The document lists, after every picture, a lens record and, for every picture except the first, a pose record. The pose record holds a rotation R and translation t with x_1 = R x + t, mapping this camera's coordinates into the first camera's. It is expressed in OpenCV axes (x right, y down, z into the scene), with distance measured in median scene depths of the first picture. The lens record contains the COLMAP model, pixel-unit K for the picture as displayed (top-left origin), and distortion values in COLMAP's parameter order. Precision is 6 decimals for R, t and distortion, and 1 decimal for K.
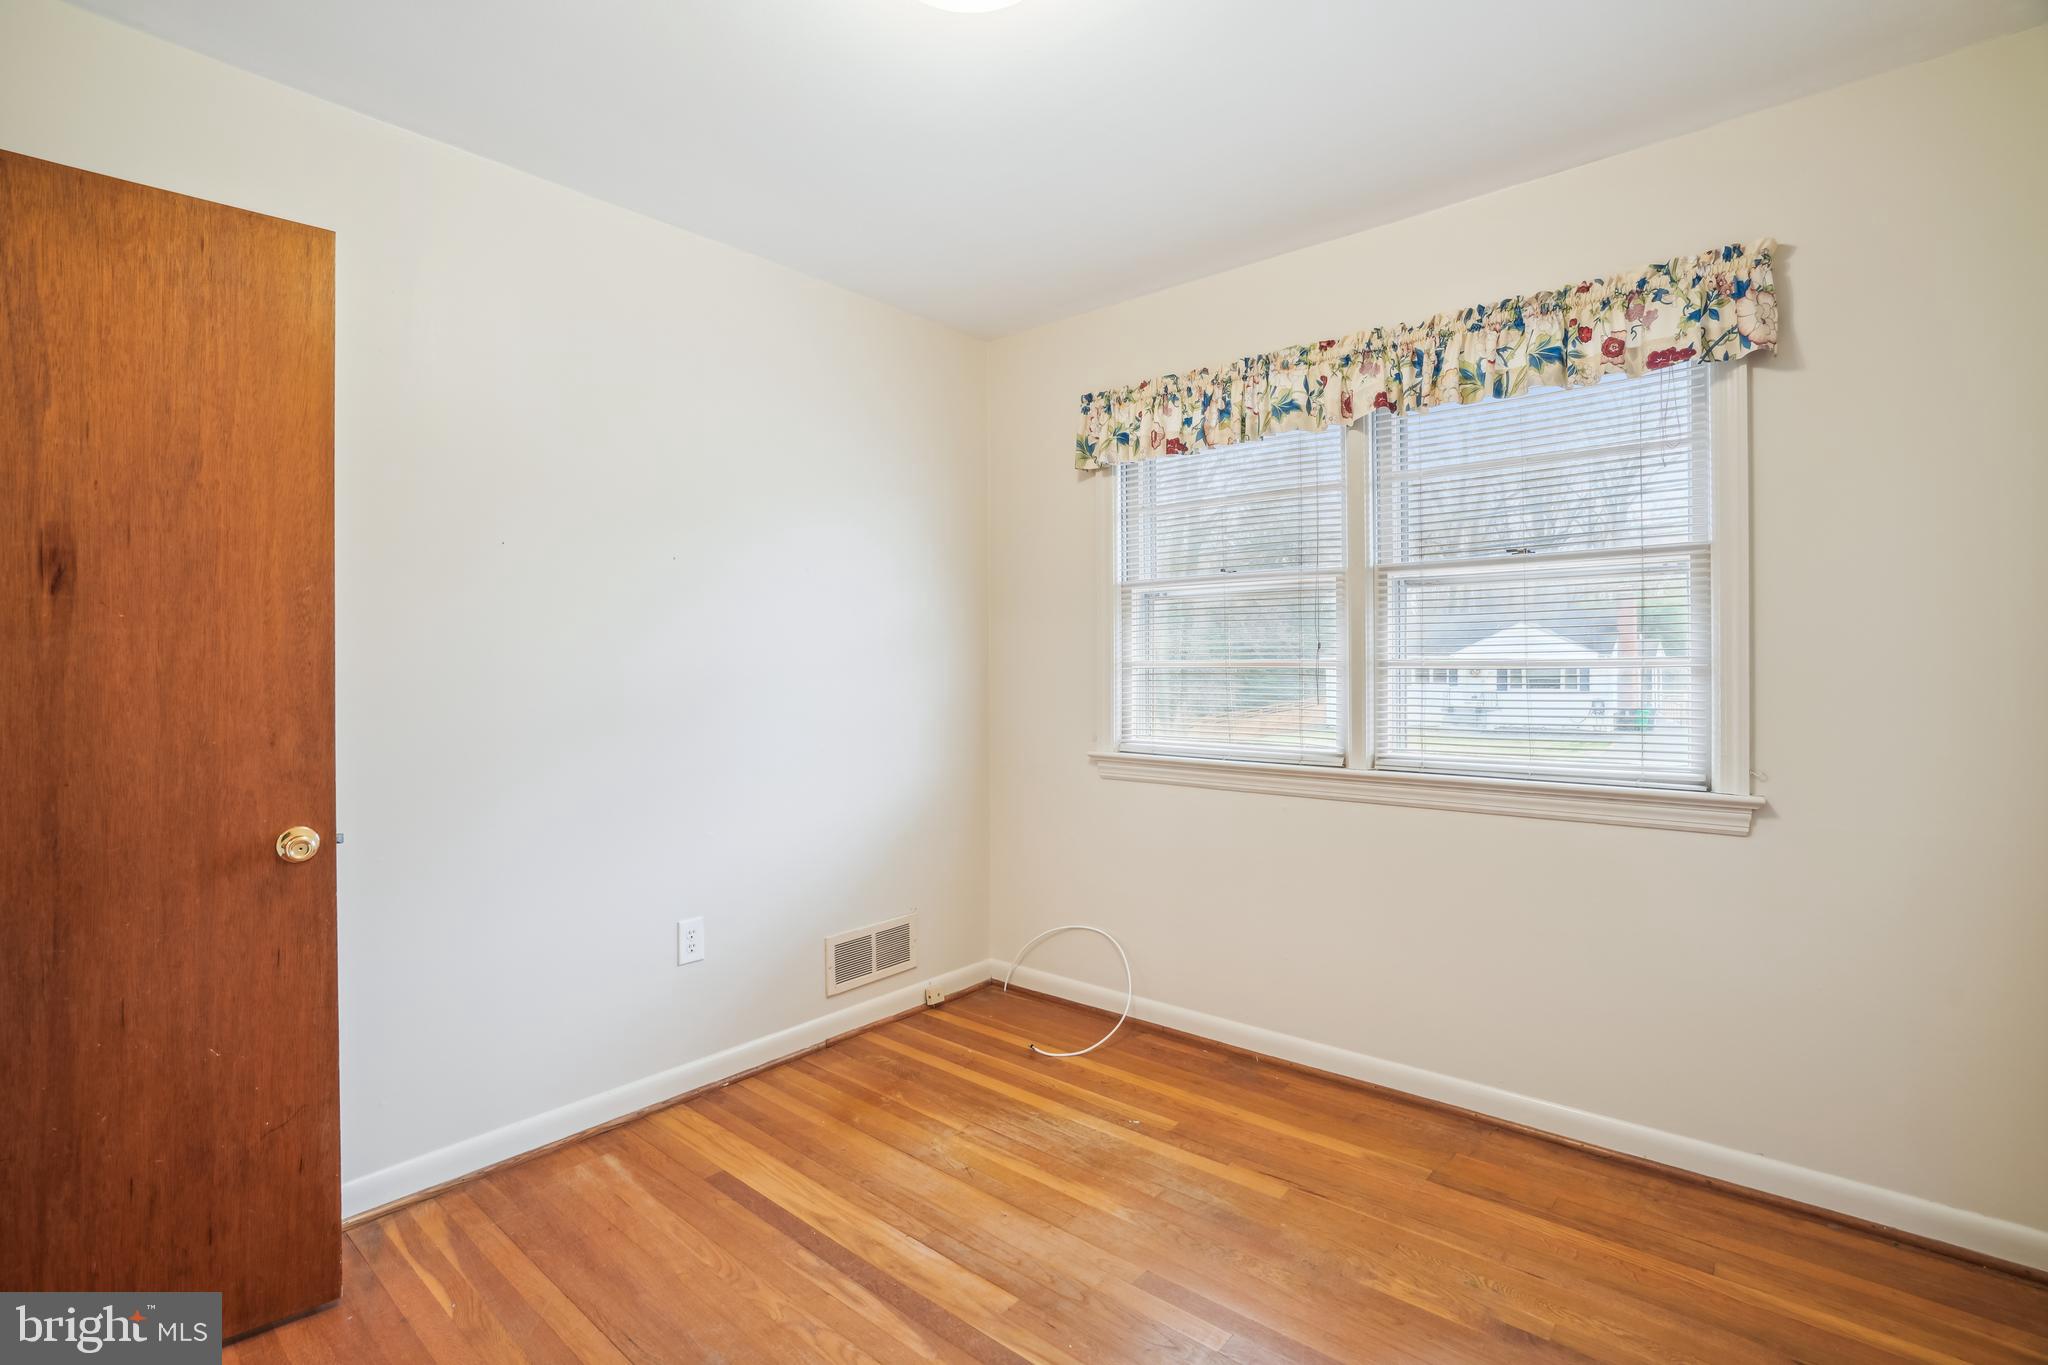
lens RADIAL K [[958.7, 0, 1027.8], [0, 958.7, 647.5], [0, 0, 1]] dist [-0.040997, 0.014699]
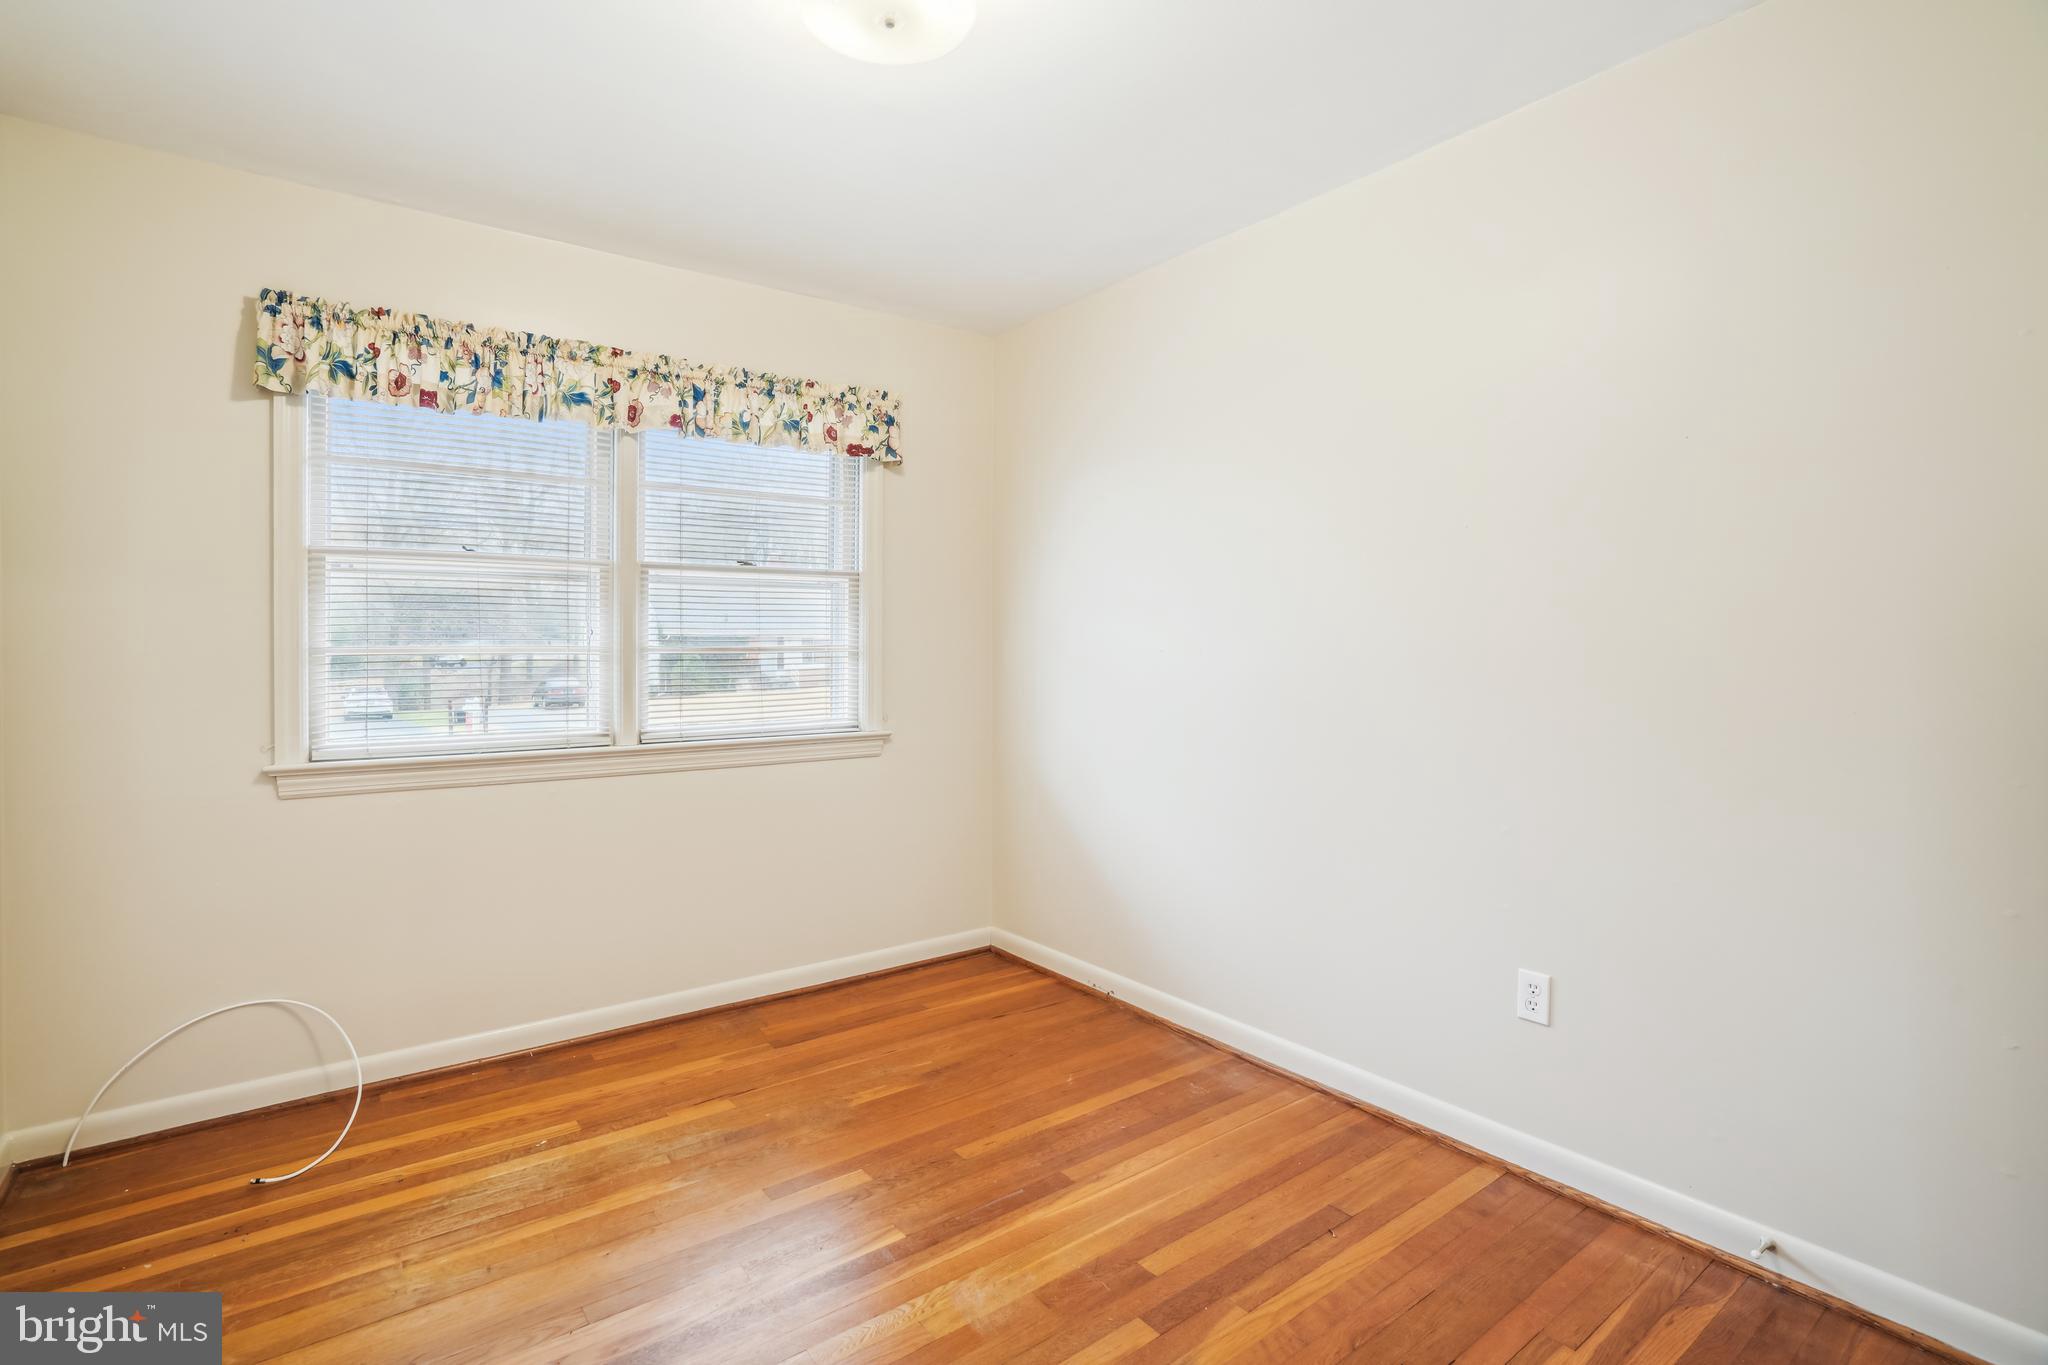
lens RADIAL K [[900.1, 0, 1021.5], [0, 900.1, 654.7], [0, 0, 1]] dist [-0.014554, 0.002156]
pose [[0.247640, -0.000489, 0.968852, -0.583452], [-0.006765, 0.999975, 0.002234, 0.018849], [-0.968829, -0.007108, 0.247630, 0.320631]]
